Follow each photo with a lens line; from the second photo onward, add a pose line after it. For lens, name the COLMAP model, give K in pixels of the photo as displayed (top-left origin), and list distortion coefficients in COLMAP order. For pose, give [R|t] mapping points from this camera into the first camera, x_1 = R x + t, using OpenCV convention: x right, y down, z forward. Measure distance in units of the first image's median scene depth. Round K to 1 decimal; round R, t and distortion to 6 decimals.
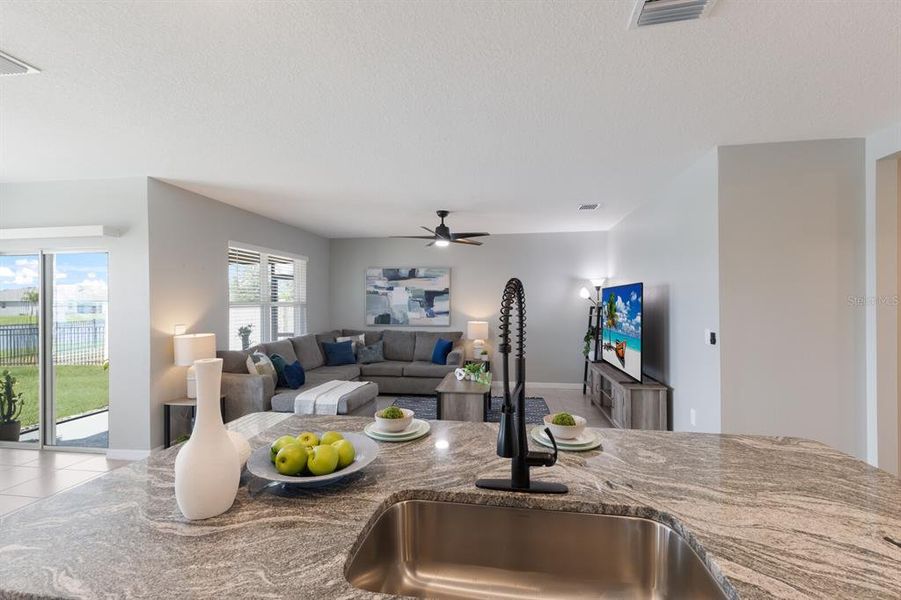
lens RADIAL K [[401.8, 0, 450.5], [0, 401.8, 300.0], [0, 0, 1]] dist [0.008280, -0.000855]
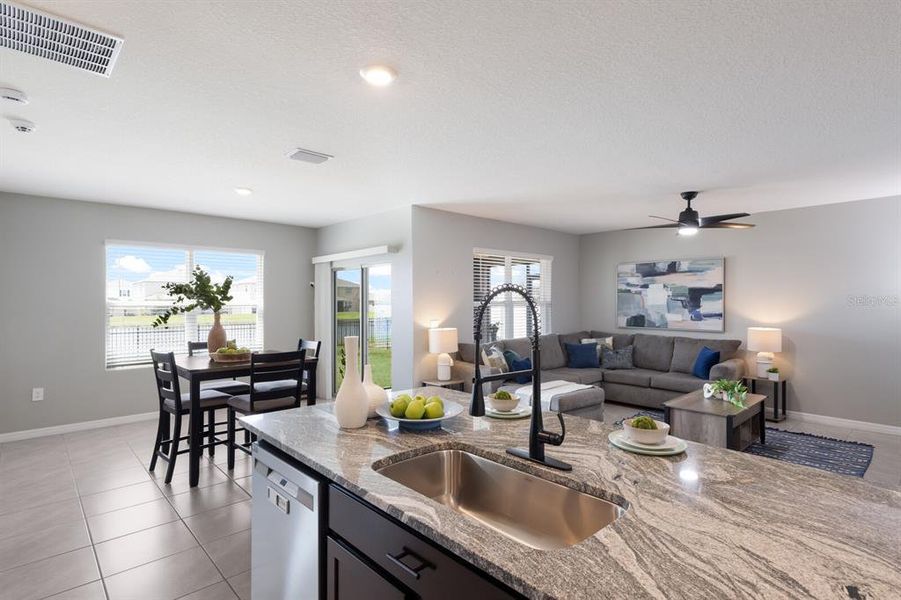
lens RADIAL K [[460.4, 0, 450.5], [0, 460.4, 300.0], [0, 0, 1]] dist [0.004309, 0.000932]
pose [[0.776815, -0.001168, -0.629728, 0.183184], [0.002537, 0.999996, 0.001276, -0.001082], [0.629724, -0.002589, 0.776815, -0.046019]]
